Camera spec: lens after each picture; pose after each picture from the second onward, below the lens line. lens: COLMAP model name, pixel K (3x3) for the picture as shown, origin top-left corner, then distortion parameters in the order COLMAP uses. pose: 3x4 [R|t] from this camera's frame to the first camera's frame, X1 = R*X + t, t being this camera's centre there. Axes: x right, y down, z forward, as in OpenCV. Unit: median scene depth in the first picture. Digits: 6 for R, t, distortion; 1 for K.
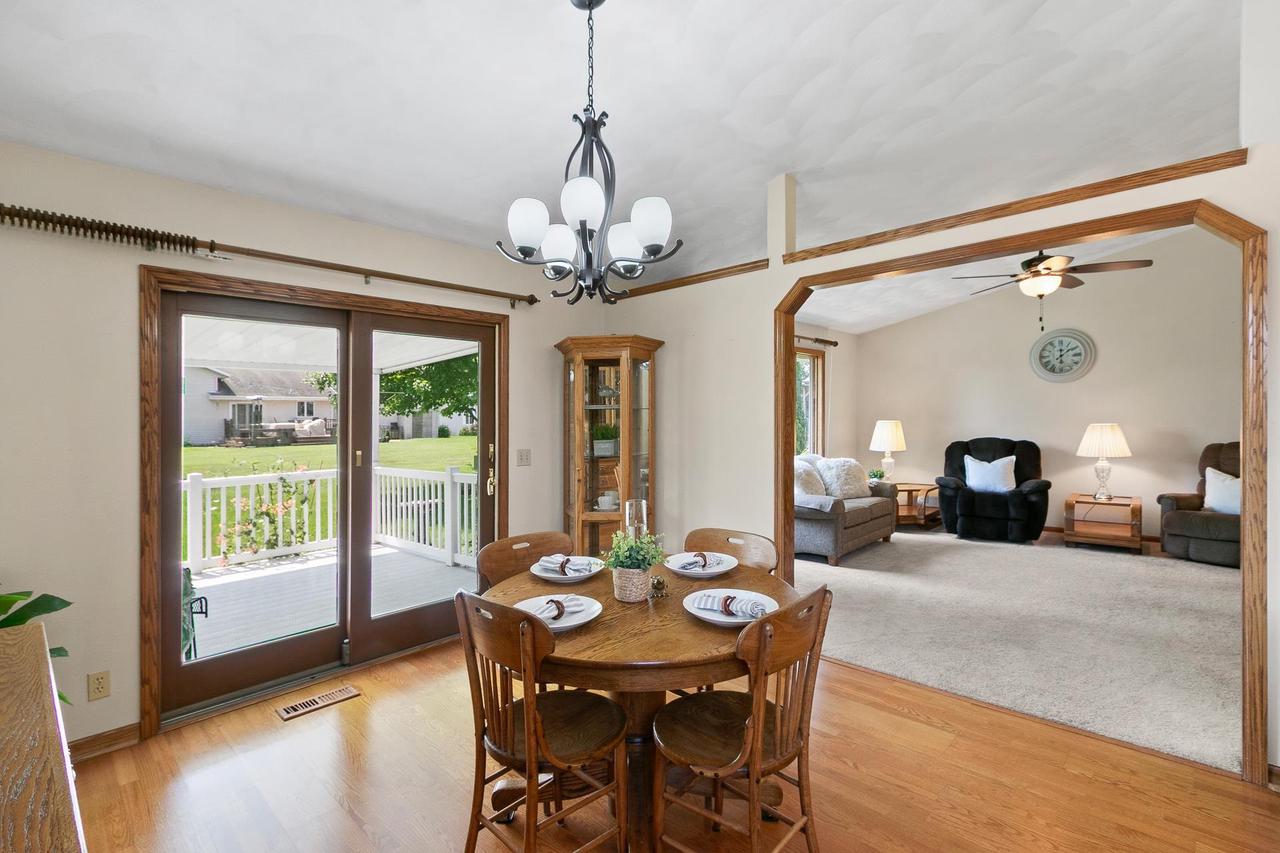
lens RADIAL K [[589.9, 0, 618.6], [0, 589.9, 416.8], [0, 0, 1]] dist [0.006991, -0.002968]
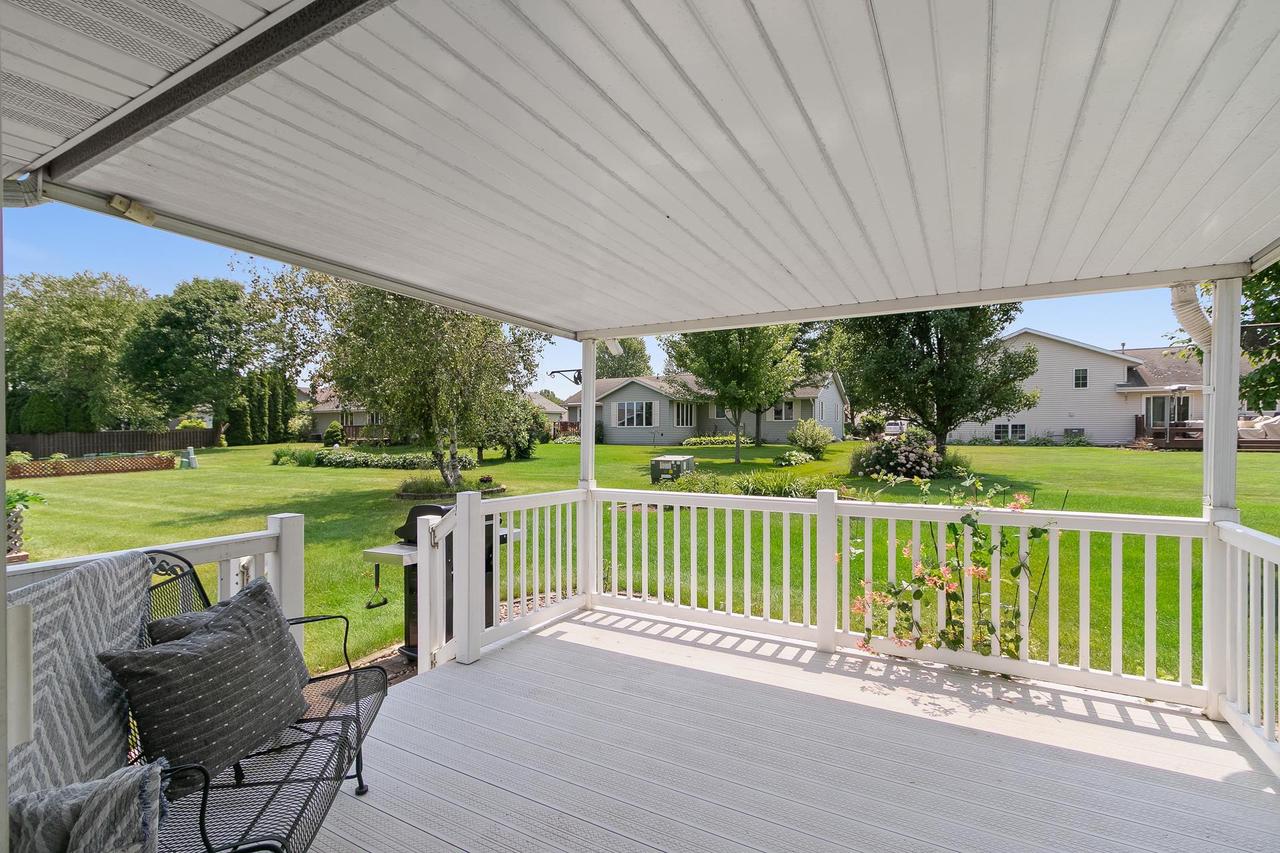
lens RADIAL K [[589.9, 0, 635.8], [0, 589.9, 435.4], [0, 0, 1]] dist [0.006991, -0.002968]
pose [[0.239594, 0.025961, -0.970526, -0.232790], [0.006595, 0.999576, 0.028366, 0.028325], [0.970851, -0.013197, 0.239321, 0.936555]]
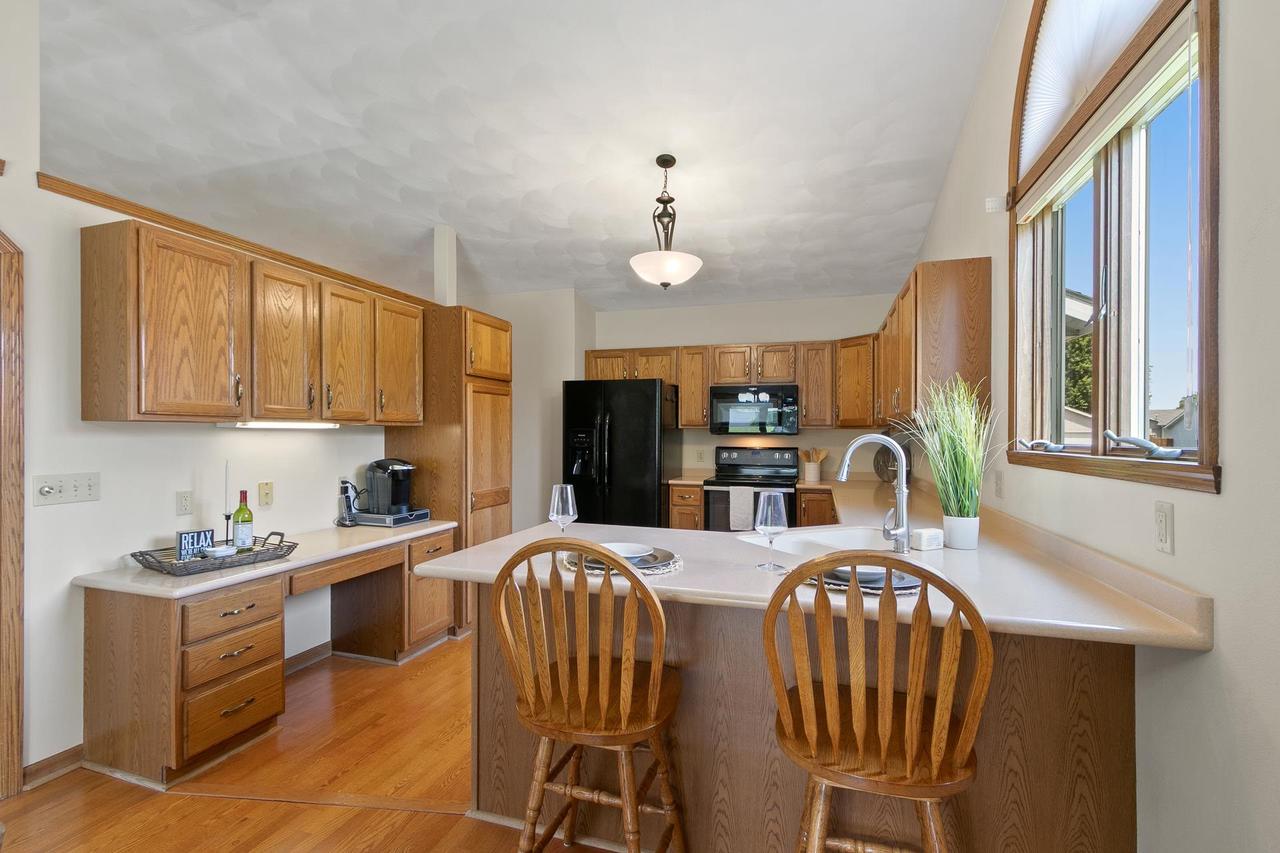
lens RADIAL K [[589.9, 0, 623.6], [0, 589.9, 436.0], [0, 0, 1]] dist [0.006991, -0.002968]
pose [[-0.423744, 0.012066, 0.905702, -0.150108], [-0.003183, 0.999885, -0.014809, 0.010168], [-0.905776, -0.009158, -0.423657, 0.259437]]
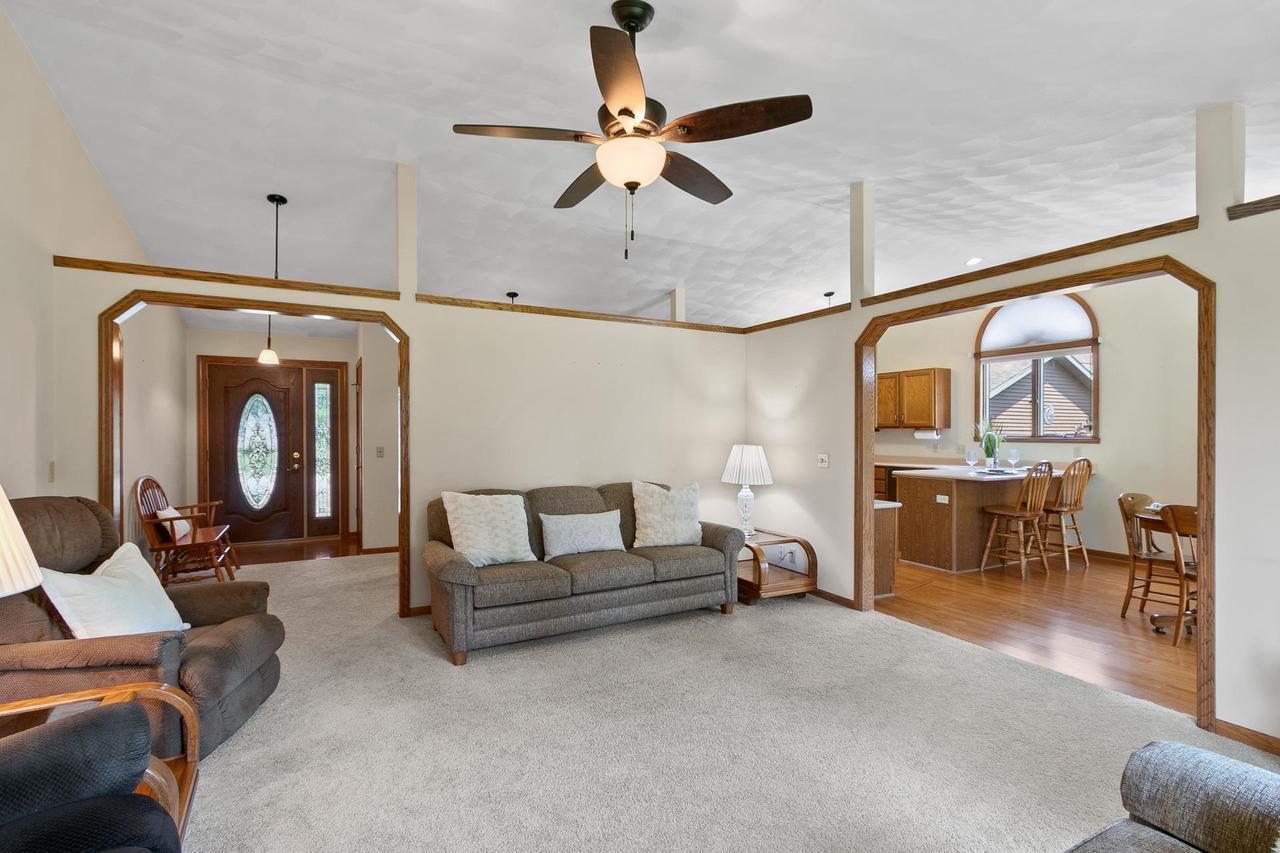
lens RADIAL K [[589.9, 0, 630.4], [0, 589.9, 428.0], [0, 0, 1]] dist [0.006991, -0.002968]
pose [[-0.943917, 0.018045, 0.329690, 0.640743], [0.013213, 0.999770, -0.016891, 0.003191], [-0.329919, -0.011587, -0.943938, 1.740139]]
